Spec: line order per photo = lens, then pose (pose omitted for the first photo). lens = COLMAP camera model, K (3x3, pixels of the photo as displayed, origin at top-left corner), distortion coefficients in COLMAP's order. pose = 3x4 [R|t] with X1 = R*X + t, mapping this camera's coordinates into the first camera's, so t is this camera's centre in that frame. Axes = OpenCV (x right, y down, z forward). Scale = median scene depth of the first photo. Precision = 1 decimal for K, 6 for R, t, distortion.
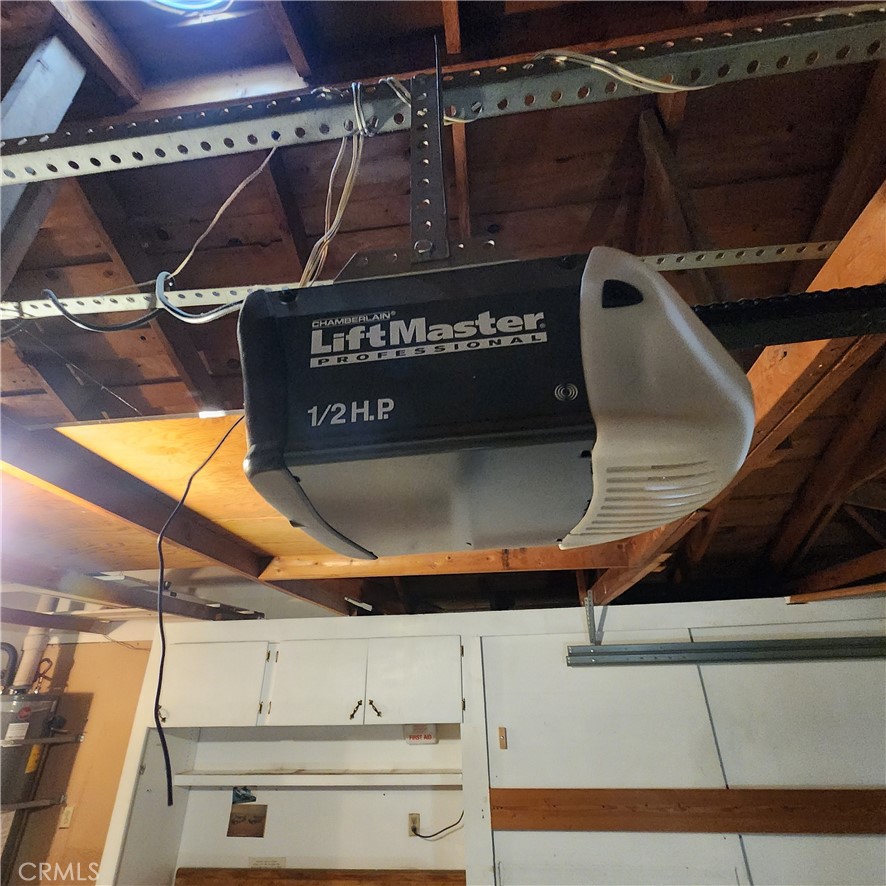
lens RADIAL K [[489.8, 0, 443.0], [0, 489.8, 443.0], [0, 0, 1]] dist [0.006085, 0.000488]
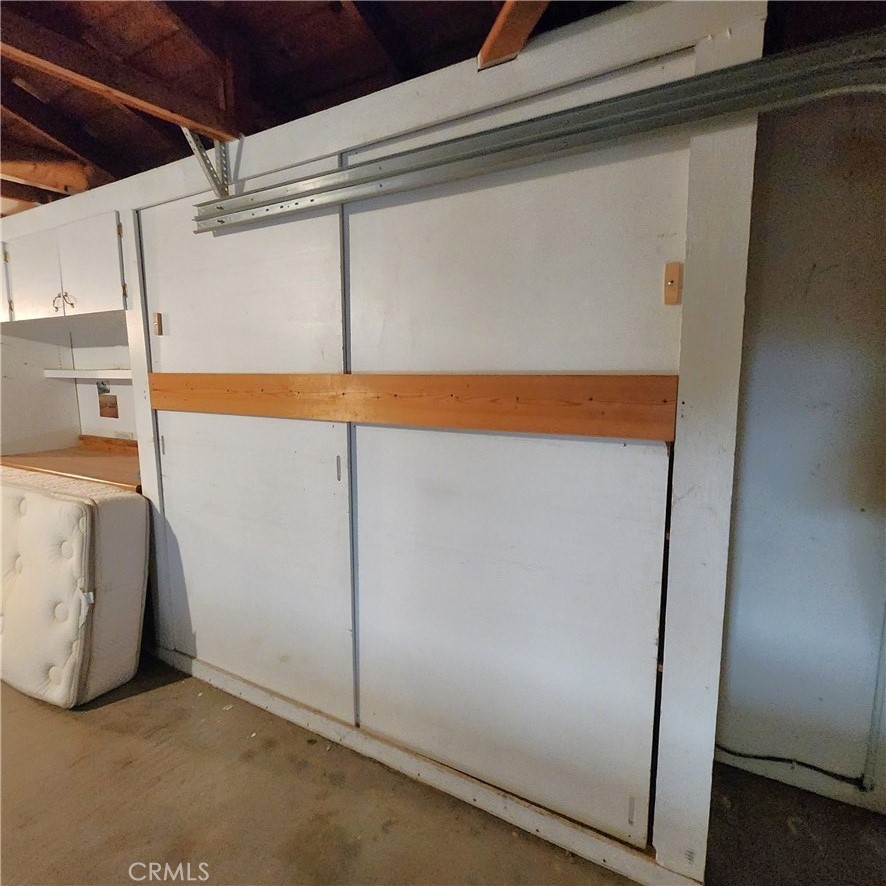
lens RADIAL K [[511.1, 0, 443.0], [0, 511.1, 443.0], [0, 0, 1]] dist [0.005731, 0.000788]
pose [[0.924766, 0.074066, -0.373259, 0.832799], [0.155545, 0.821618, 0.548406, 0.318028], [0.347295, -0.565206, 0.748284, 0.342720]]
